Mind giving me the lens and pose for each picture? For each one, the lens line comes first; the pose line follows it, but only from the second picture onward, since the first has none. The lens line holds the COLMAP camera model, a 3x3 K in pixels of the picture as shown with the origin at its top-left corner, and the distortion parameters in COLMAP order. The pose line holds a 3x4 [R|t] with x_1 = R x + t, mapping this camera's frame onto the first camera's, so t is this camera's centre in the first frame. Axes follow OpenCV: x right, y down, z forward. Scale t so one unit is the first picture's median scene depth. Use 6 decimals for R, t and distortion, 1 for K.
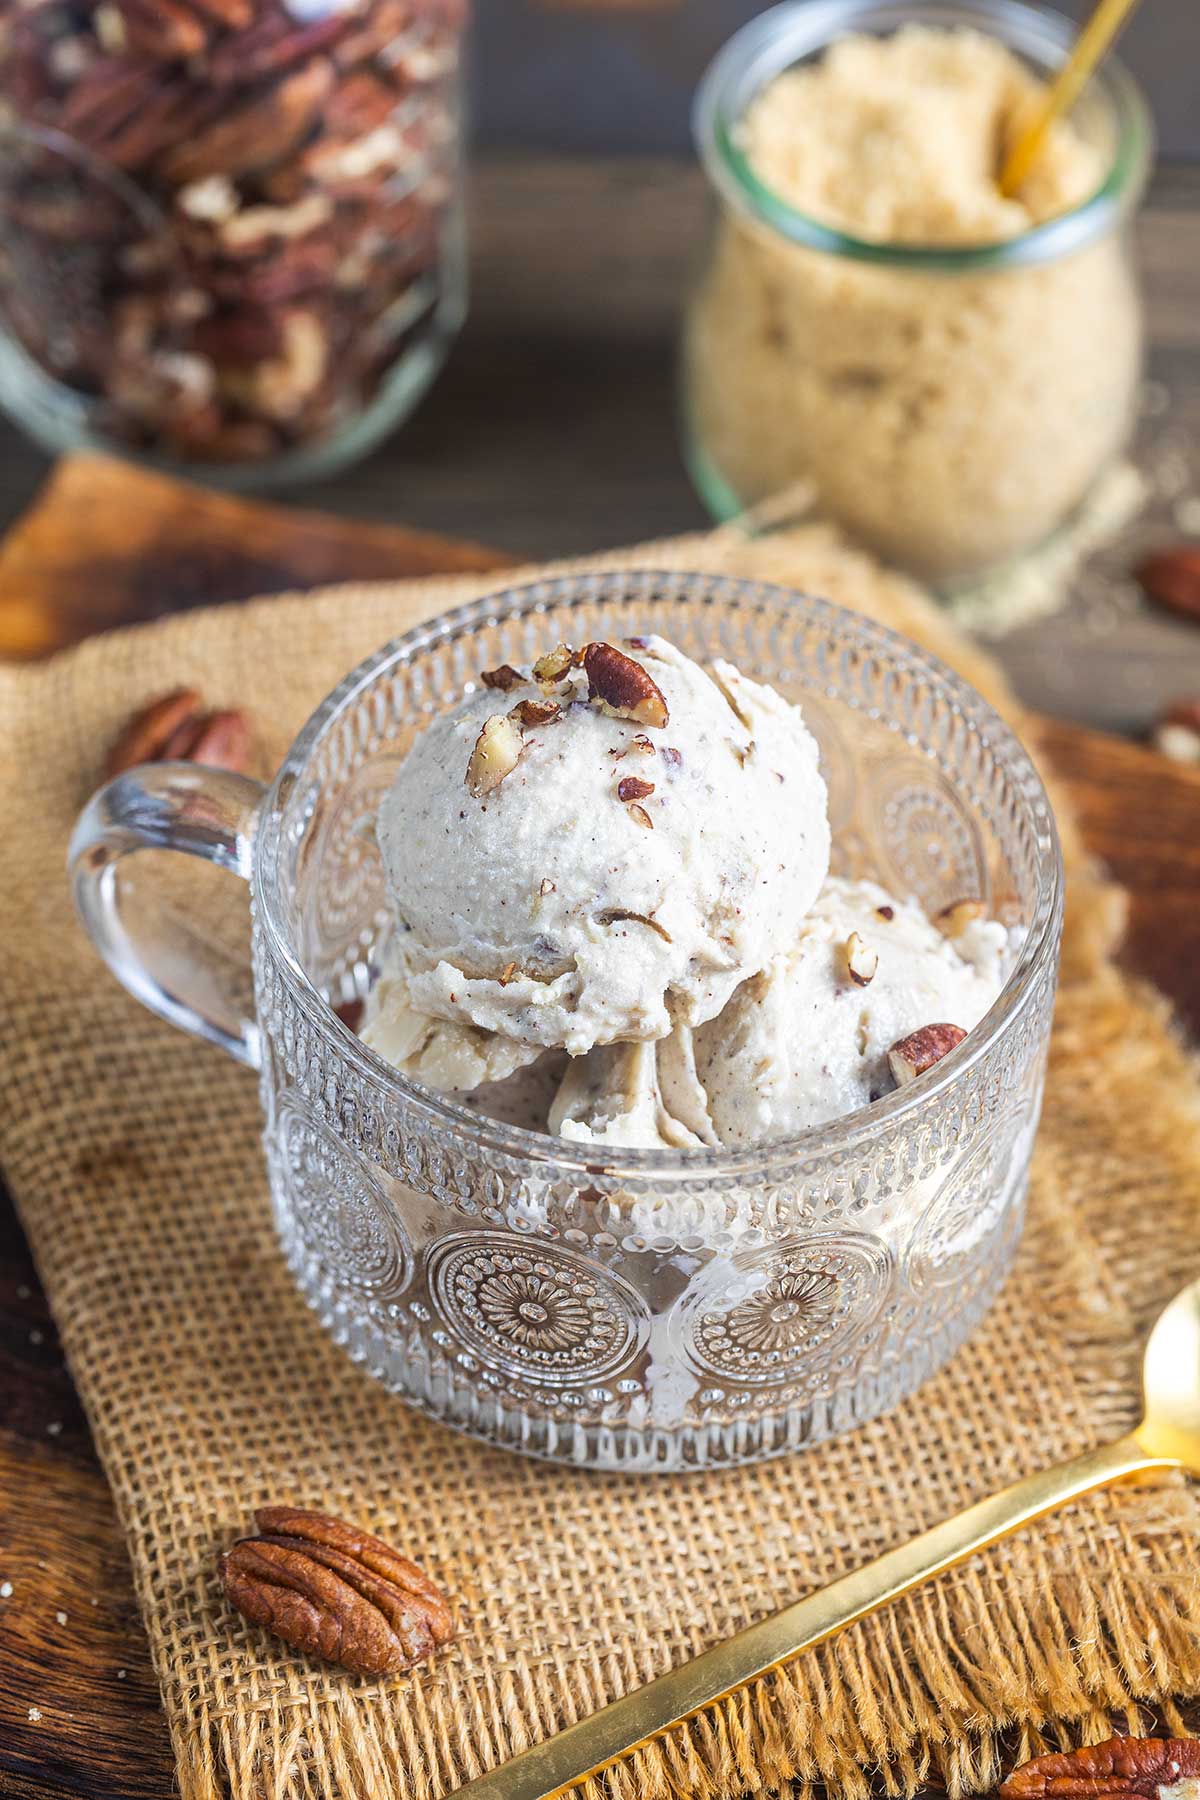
lens RADIAL K [[6329.8, 0, 600.0], [0, 6329.8, 900.0], [0, 0, 1]] dist [0.045340, -1.772198]
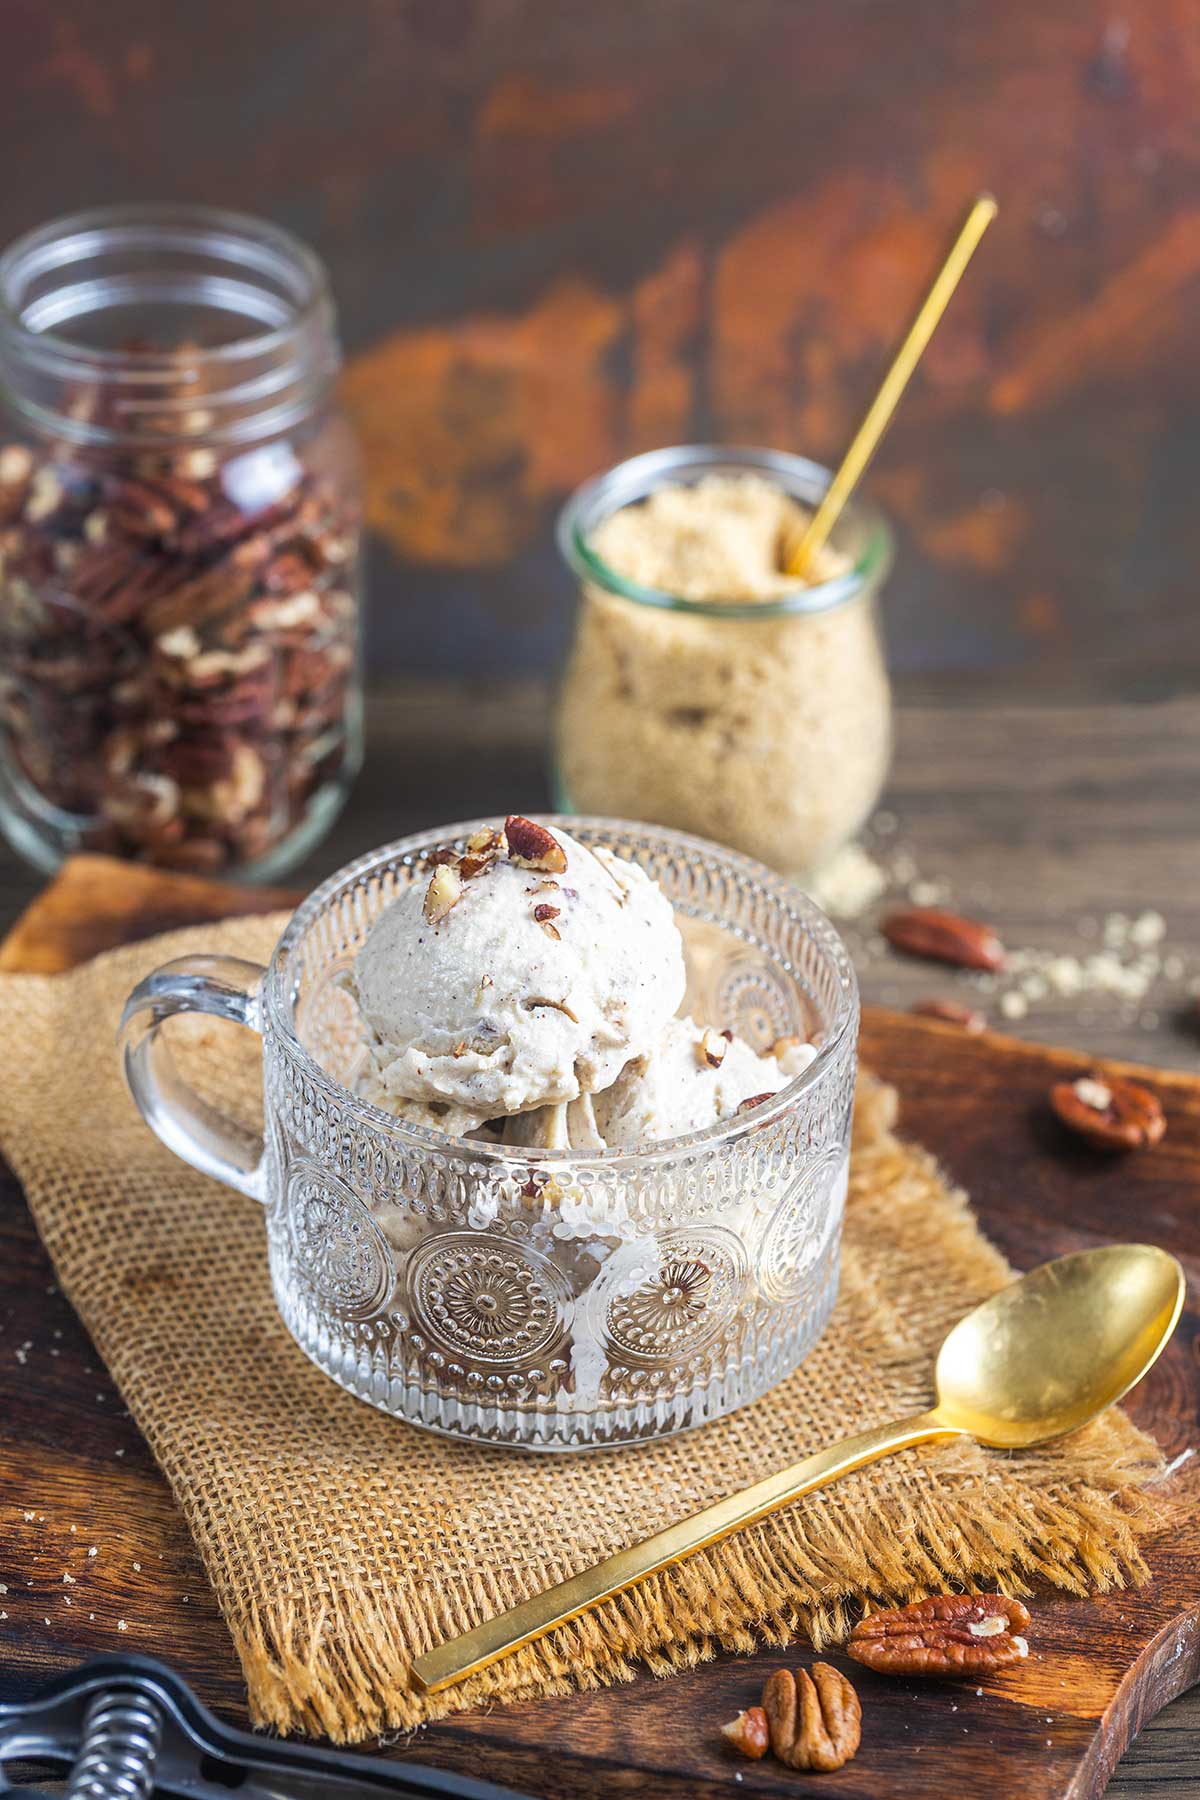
lens RADIAL K [[6329.8, 0, 600.0], [0, 6329.8, 900.0], [0, 0, 1]] dist [0.045340, -1.772198]
pose [[0.997350, -0.032295, 0.065199, -0.069378], [0.046837, 0.970709, -0.235647, 0.291292], [-0.055679, 0.238076, 0.969649, -0.319835]]
